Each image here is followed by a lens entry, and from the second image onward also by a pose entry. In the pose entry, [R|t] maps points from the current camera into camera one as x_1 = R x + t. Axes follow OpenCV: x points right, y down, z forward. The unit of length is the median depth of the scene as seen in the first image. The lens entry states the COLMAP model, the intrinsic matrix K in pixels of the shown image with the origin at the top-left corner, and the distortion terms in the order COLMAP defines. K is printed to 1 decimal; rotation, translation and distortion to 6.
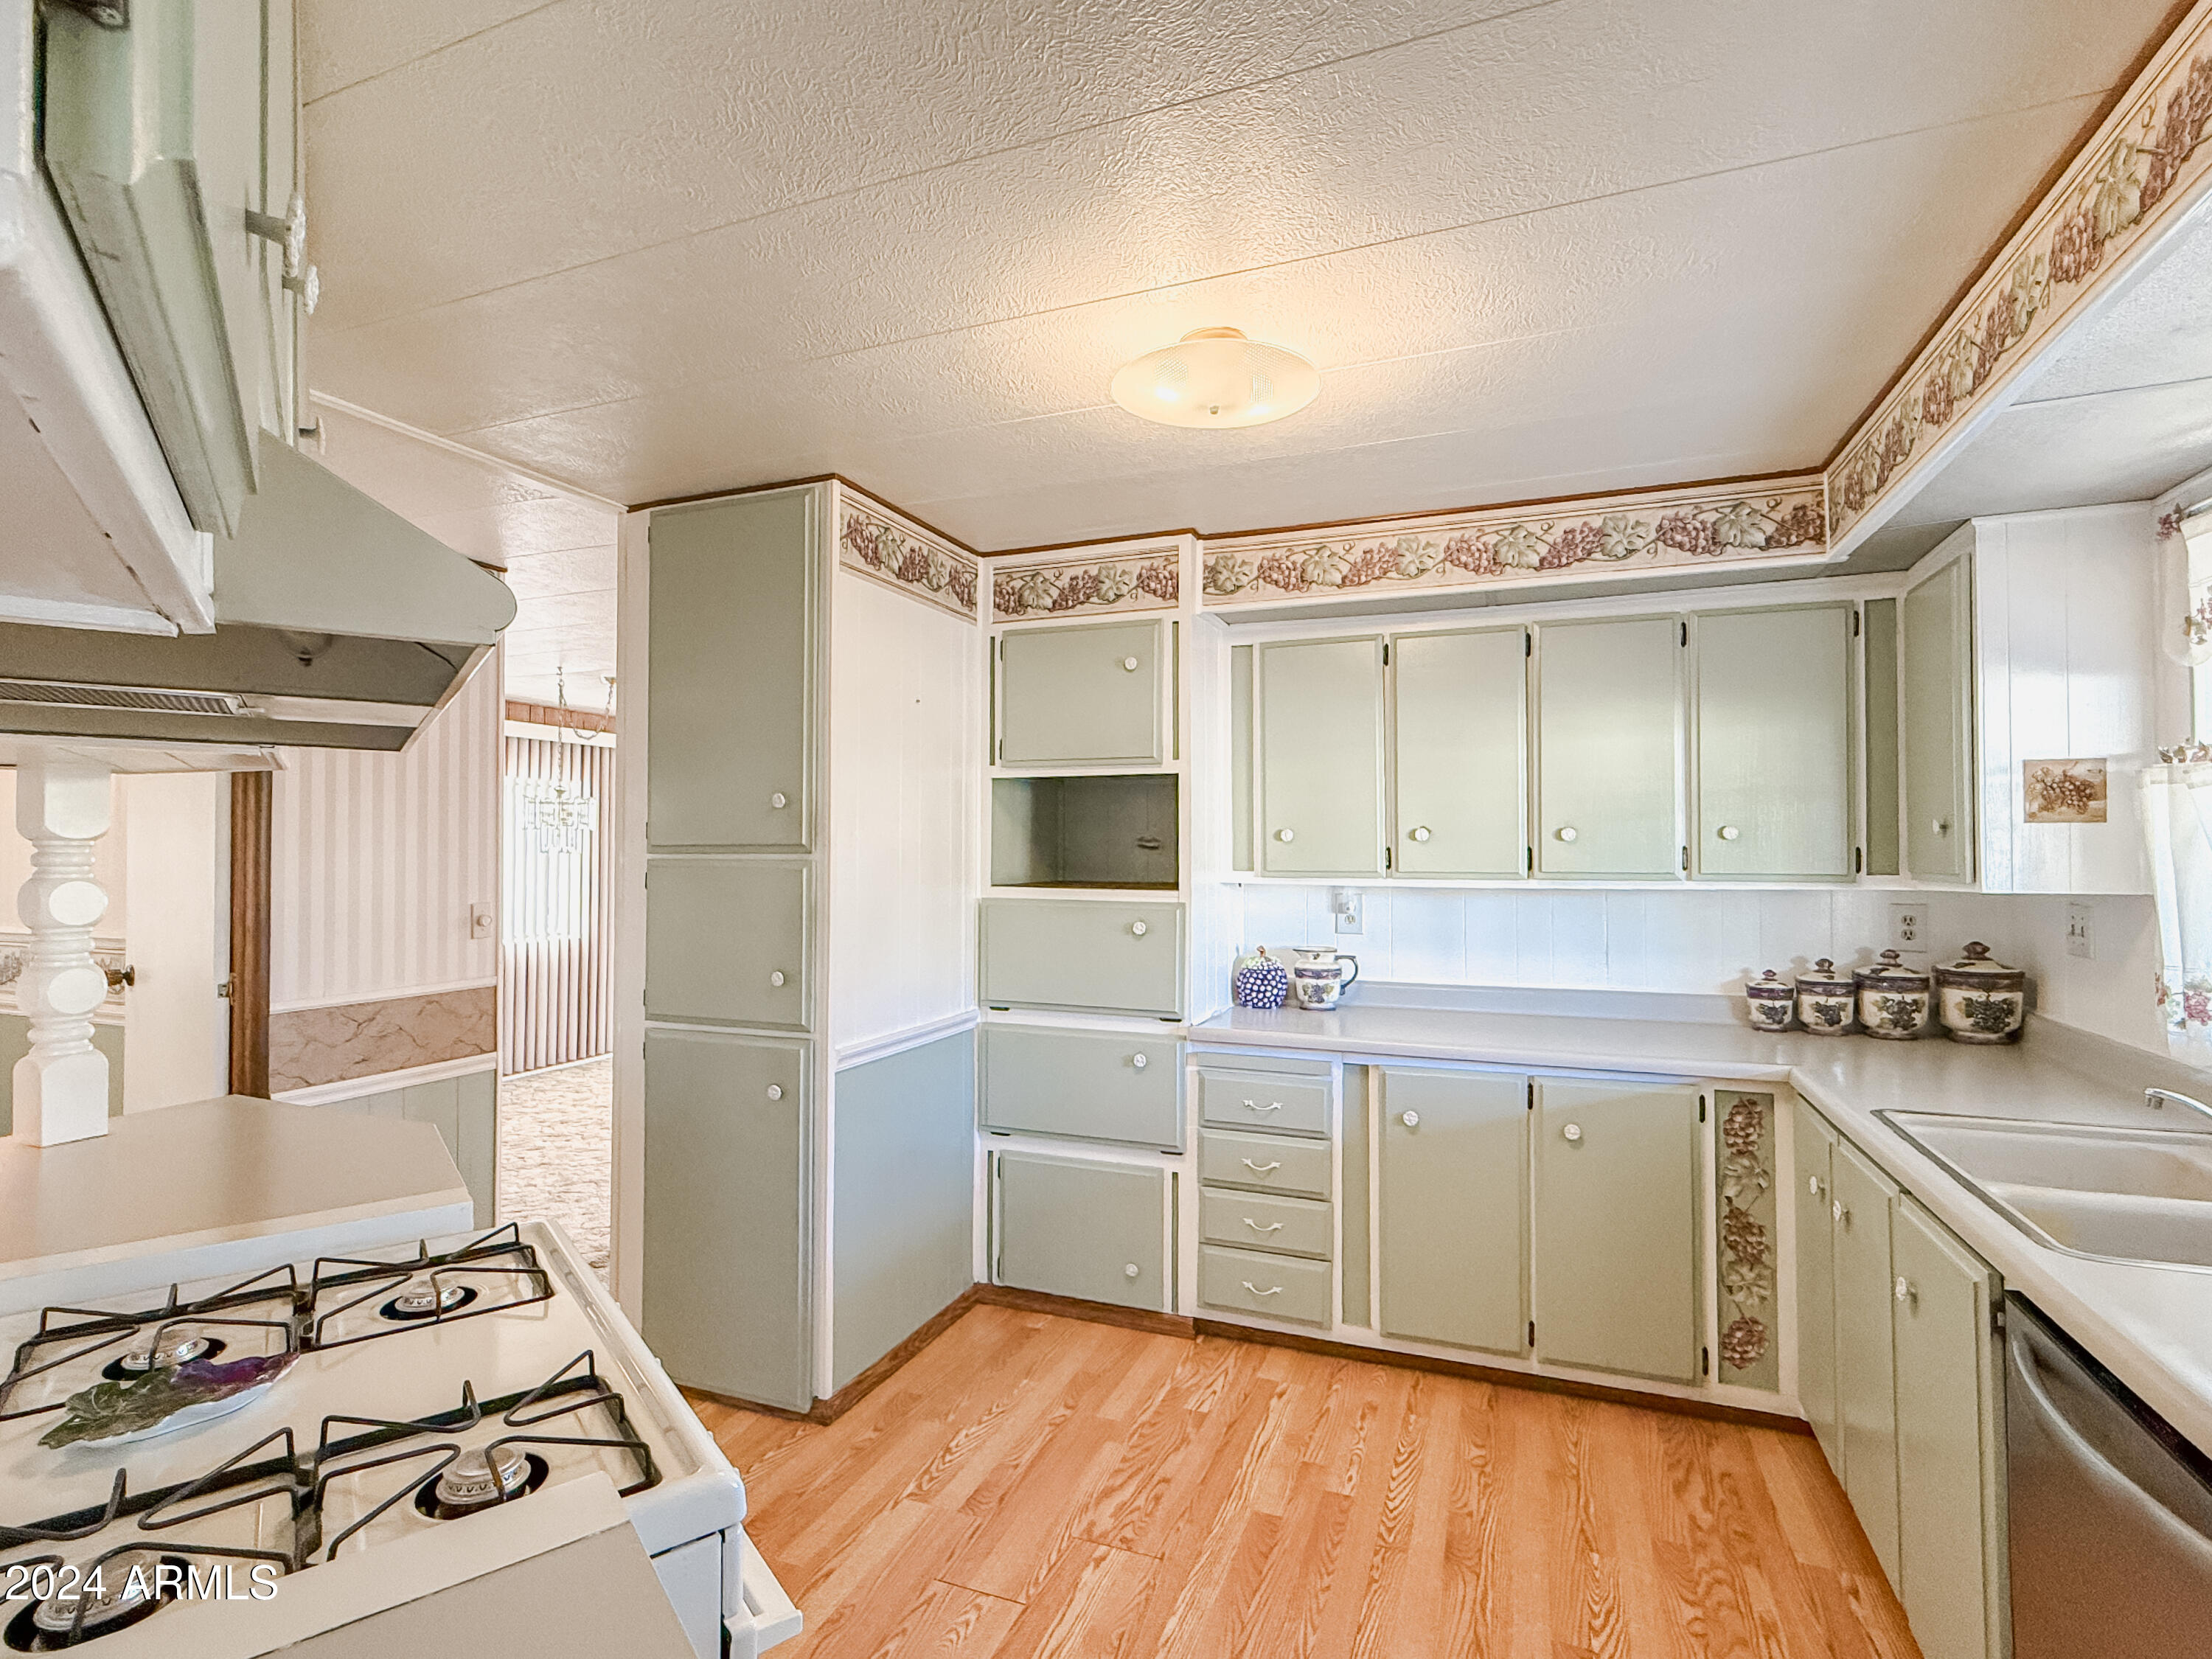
lens RADIAL K [[1073.9, 0, 1109.7], [0, 1073.9, 833.3], [0, 0, 1]] dist [0.000204, -0.000016]
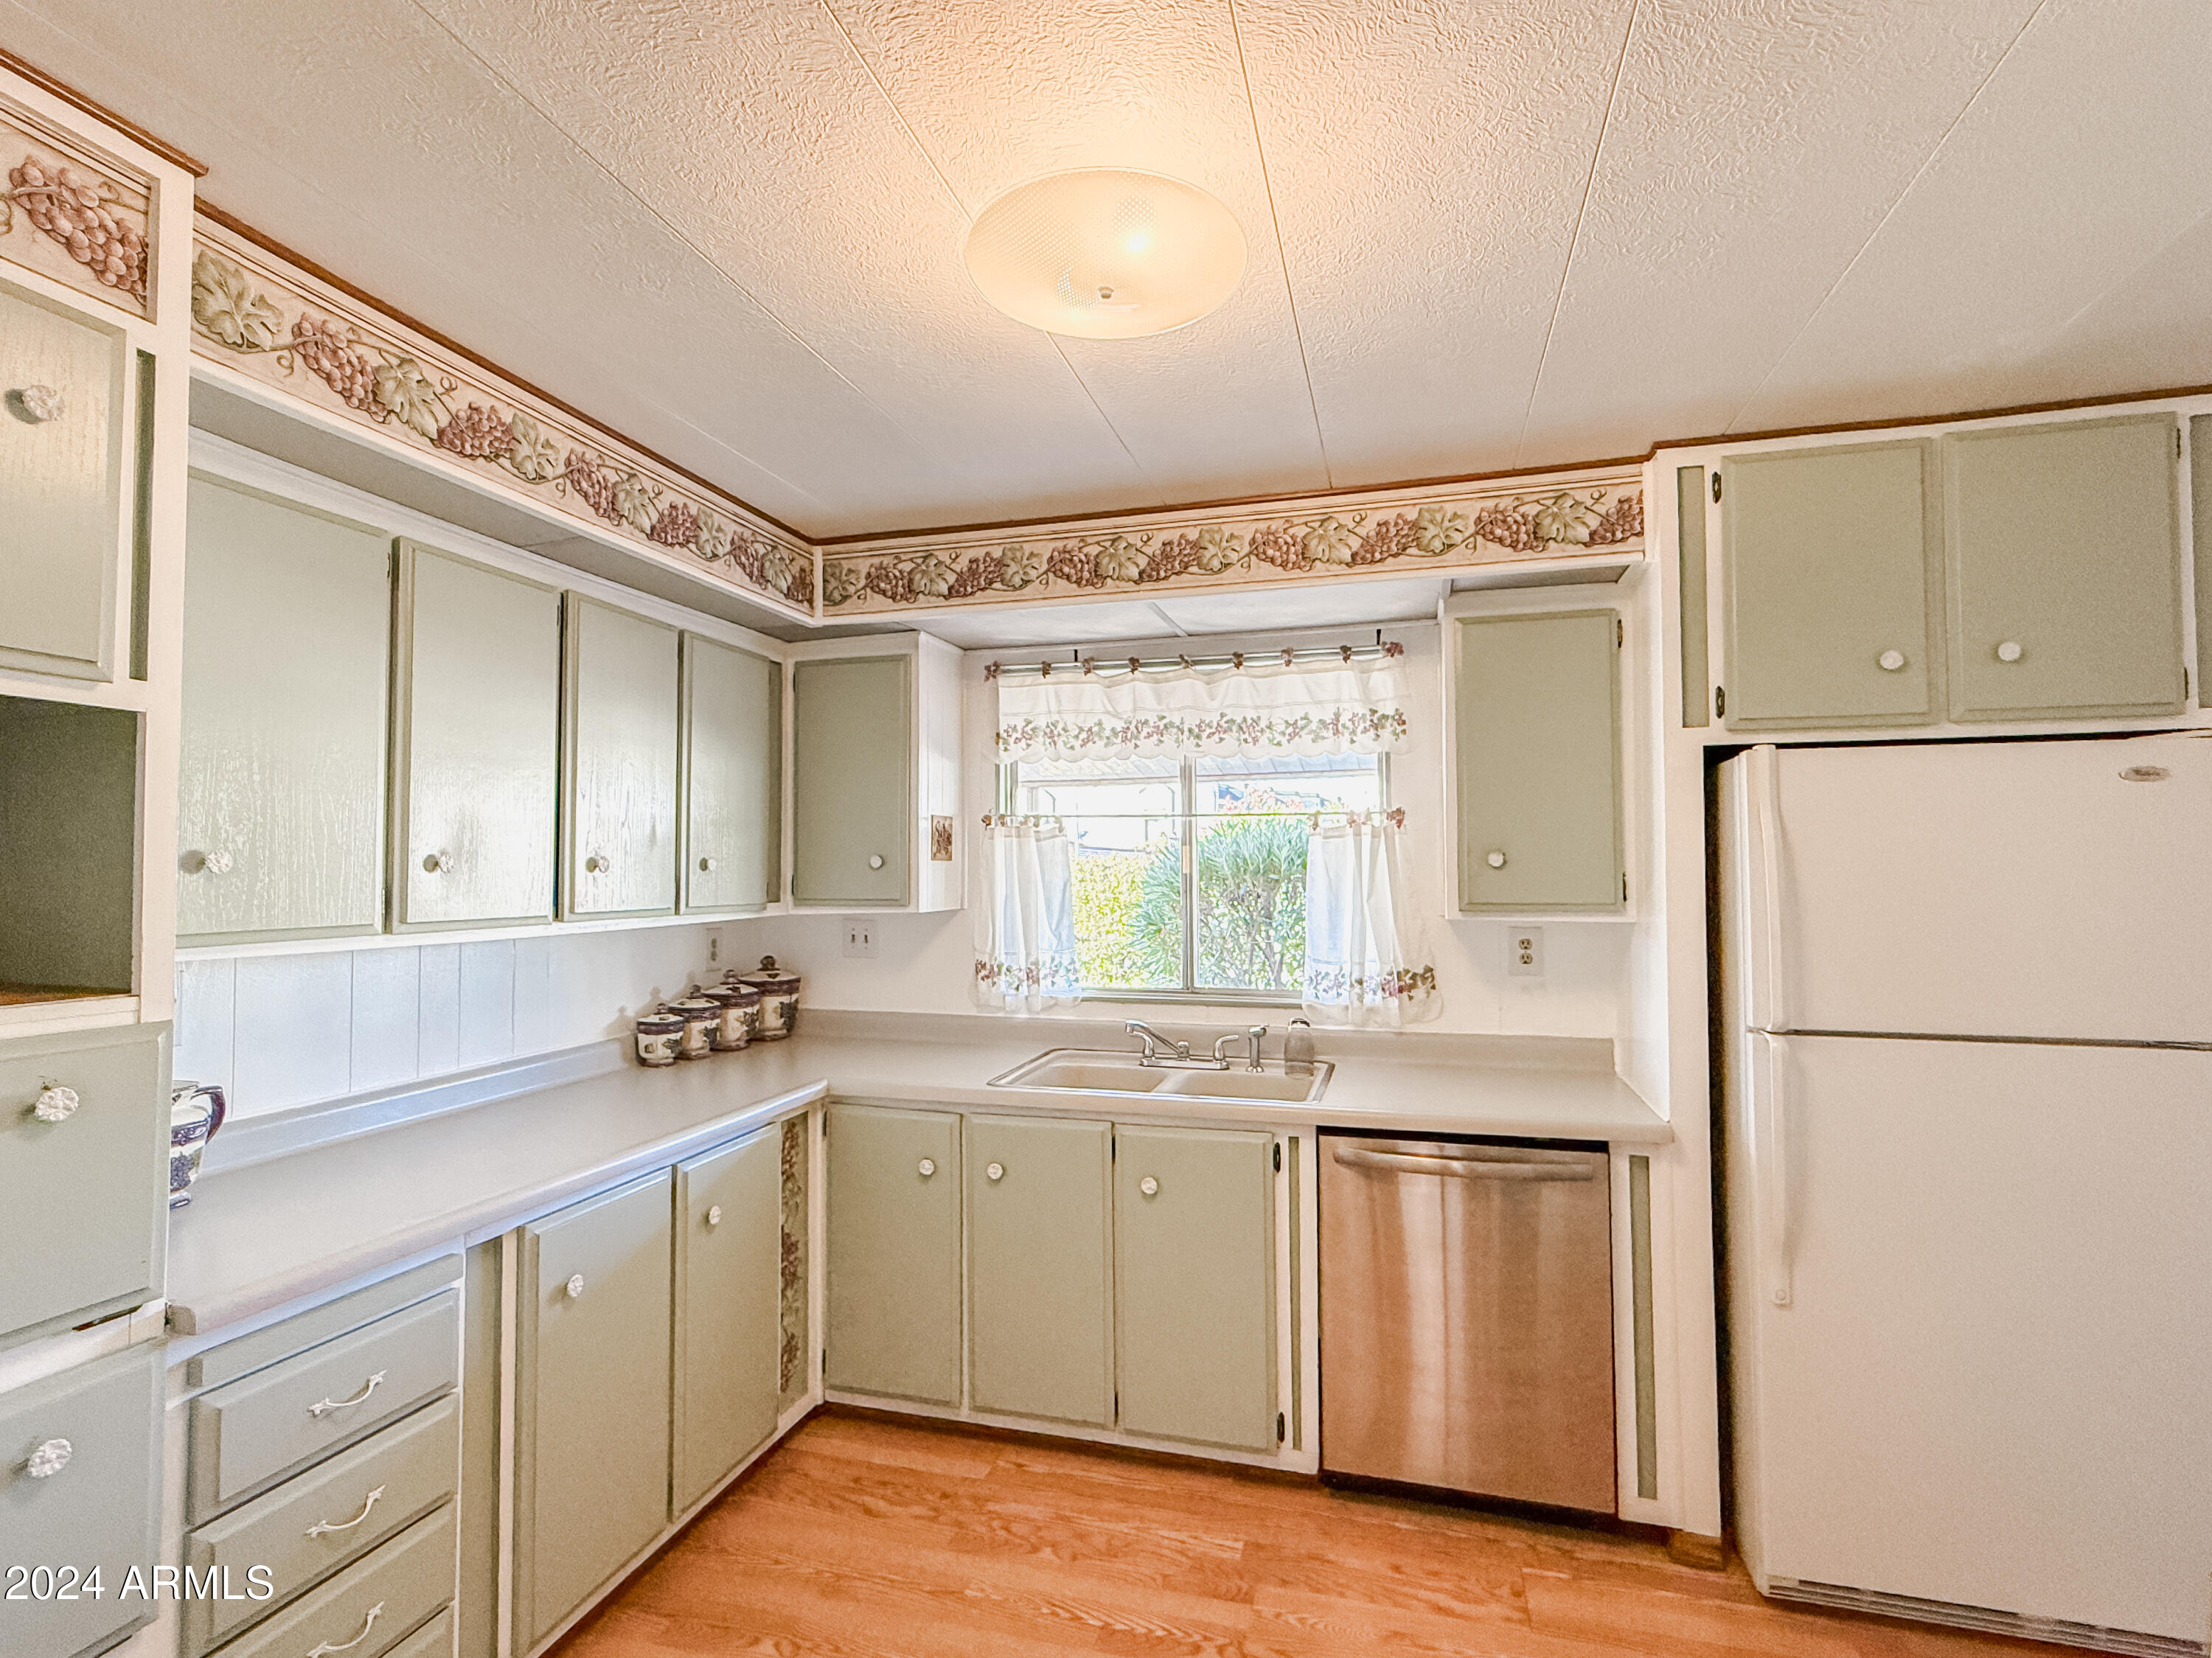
lens RADIAL K [[1055.6, 0, 1107.4], [0, 1055.6, 833.0], [0, 0, 1]] dist [-0.000228, 0.000249]
pose [[-0.095381, 0.035757, 0.994798, -0.431754], [-0.011376, 0.999250, -0.037008, 0.002226], [-0.995376, -0.014846, -0.094903, 0.753698]]
